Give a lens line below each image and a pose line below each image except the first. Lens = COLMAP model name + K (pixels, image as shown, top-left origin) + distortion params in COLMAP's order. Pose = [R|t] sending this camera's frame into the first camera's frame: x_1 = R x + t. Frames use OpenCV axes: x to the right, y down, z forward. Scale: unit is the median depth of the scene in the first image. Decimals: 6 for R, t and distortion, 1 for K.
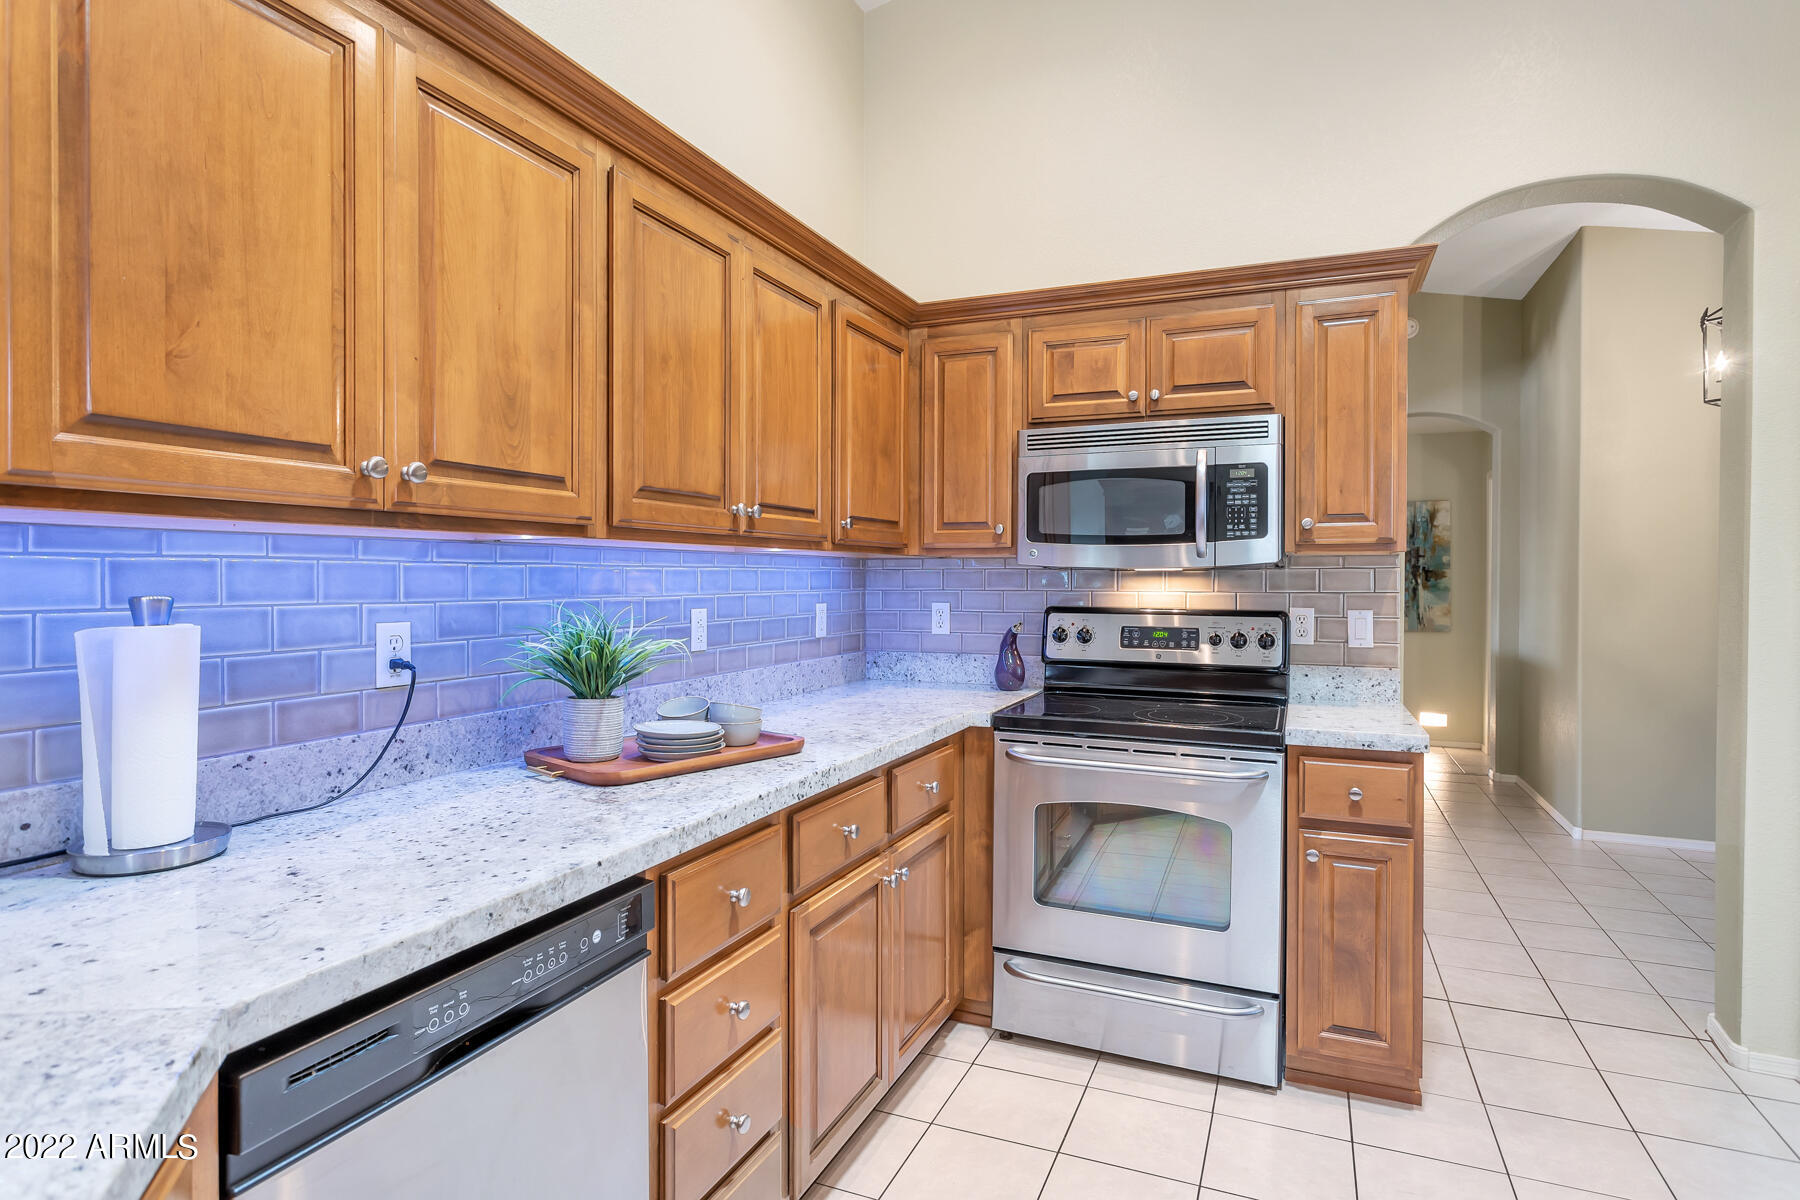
lens RADIAL K [[910.7, 0, 970.3], [0, 910.7, 580.8], [0, 0, 1]] dist [0.001900, 0.000503]
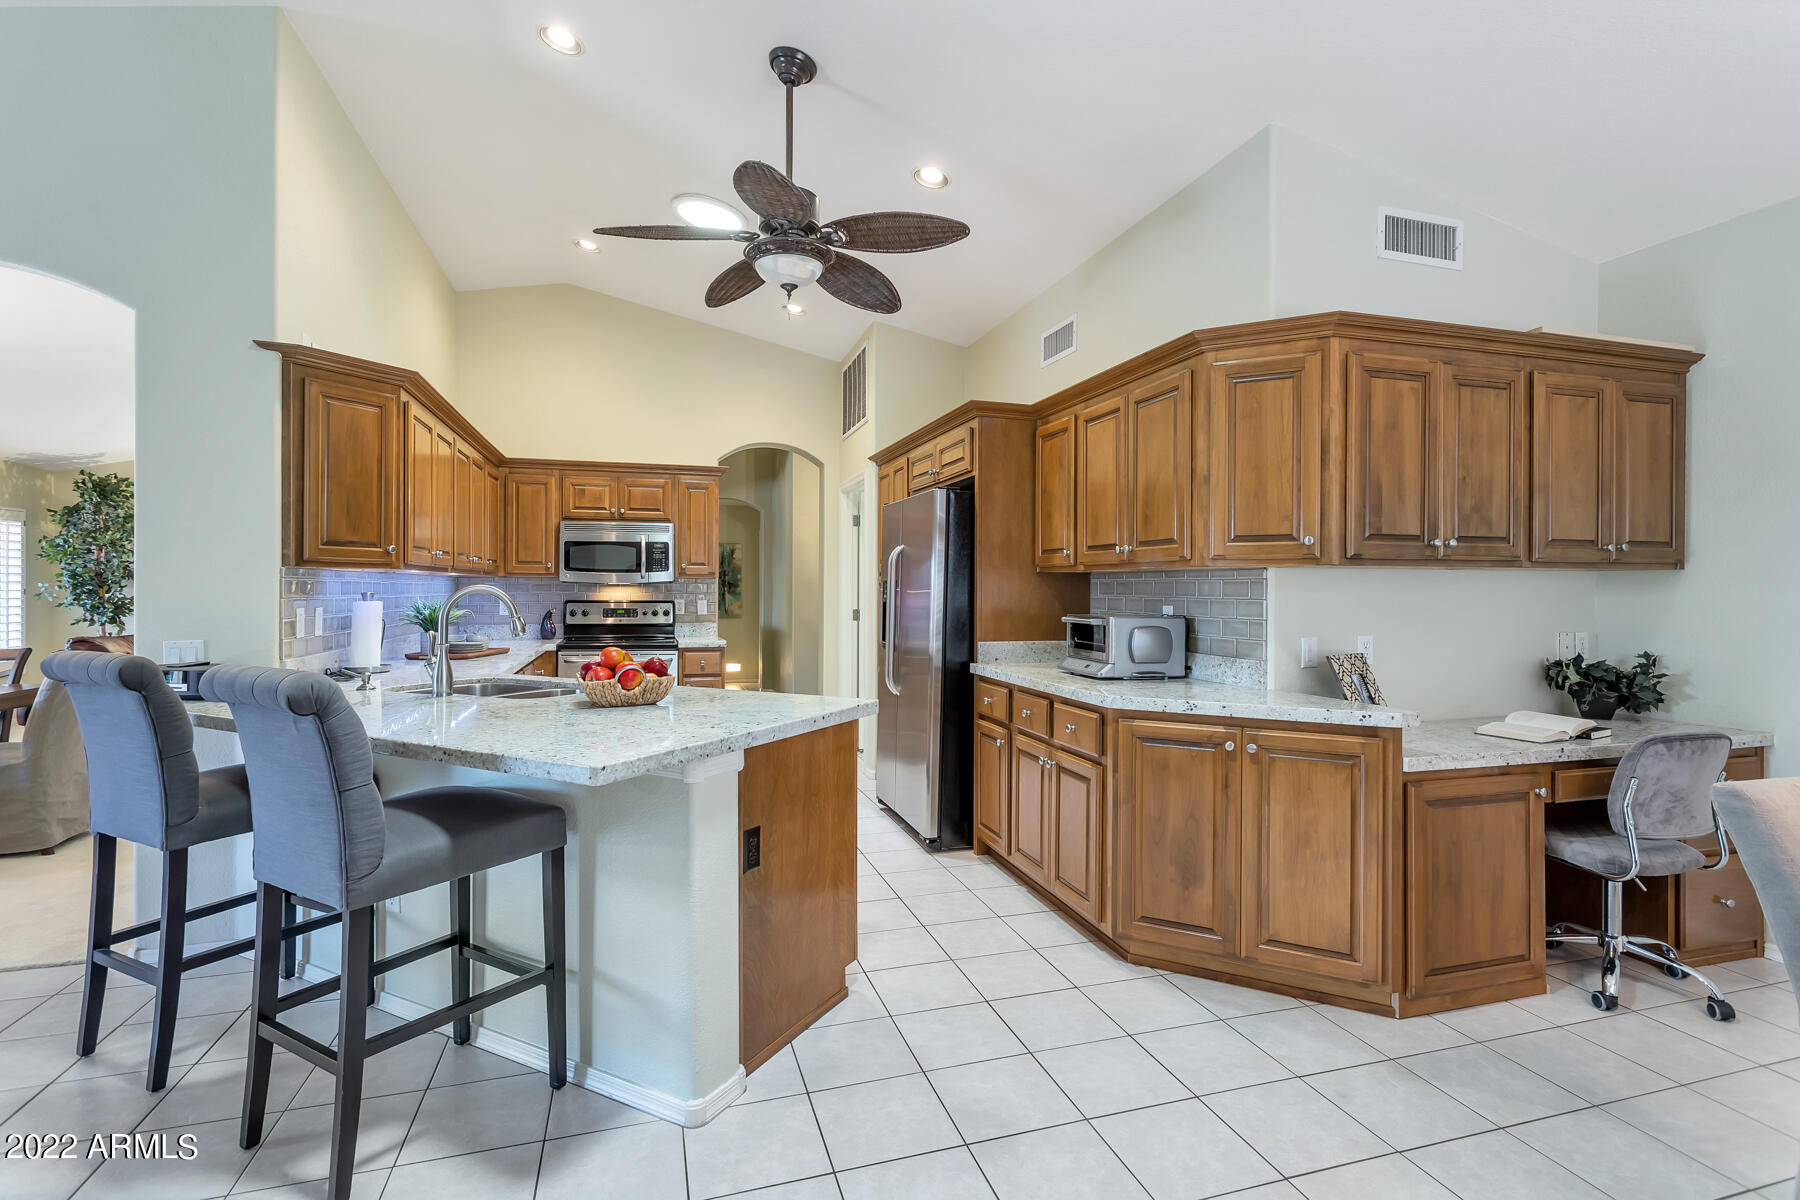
lens RADIAL K [[848.1, 0, 896.3], [0, 848.1, 601.1], [0, 0, 1]] dist [0.000014, 0.000036]
pose [[0.794661, -0.009255, 0.606983, -0.553988], [0.001549, 0.999911, 0.013219, 0.005534], [-0.607051, -0.009564, 0.794605, -1.158705]]
